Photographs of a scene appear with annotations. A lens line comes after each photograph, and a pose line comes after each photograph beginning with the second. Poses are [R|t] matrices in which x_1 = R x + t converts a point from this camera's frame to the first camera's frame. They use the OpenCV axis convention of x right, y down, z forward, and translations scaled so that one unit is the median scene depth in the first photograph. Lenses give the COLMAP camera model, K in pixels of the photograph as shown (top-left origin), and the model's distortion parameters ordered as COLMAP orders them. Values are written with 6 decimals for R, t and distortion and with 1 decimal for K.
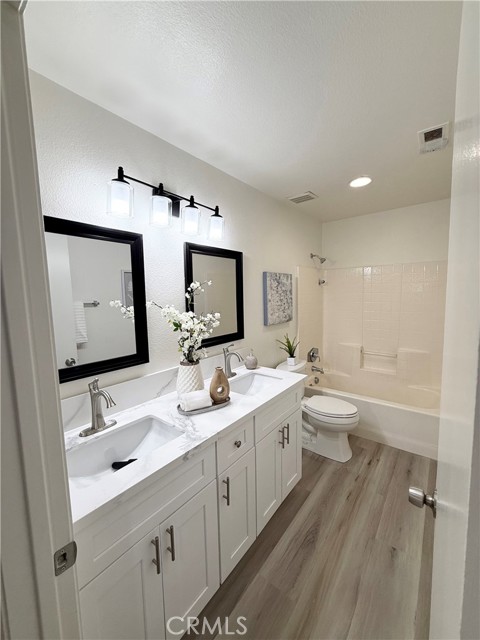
lens RADIAL K [[254.5, 0, 240.8], [0, 254.5, 320.3], [0, 0, 1]] dist [0.002737, -0.000283]
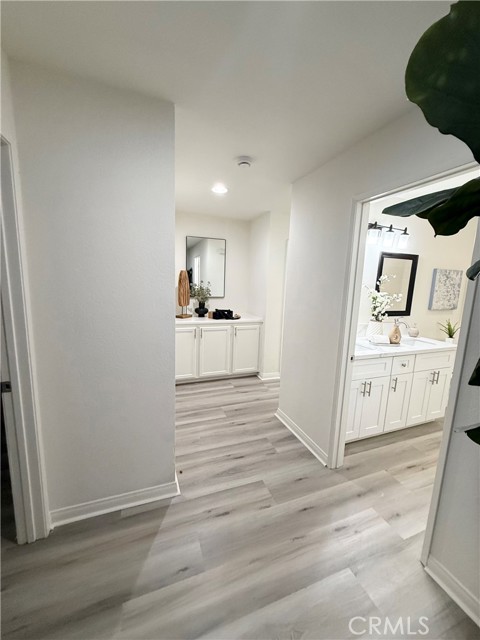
lens RADIAL K [[254.5, 0, 241.4], [0, 254.5, 317.3], [0, 0, 1]] dist [0.002737, -0.000283]
pose [[0.860581, 0.132568, -0.491758, -0.099027], [-0.110731, 0.991136, 0.073411, 0.081634], [0.497131, -0.008723, 0.867632, -0.722872]]
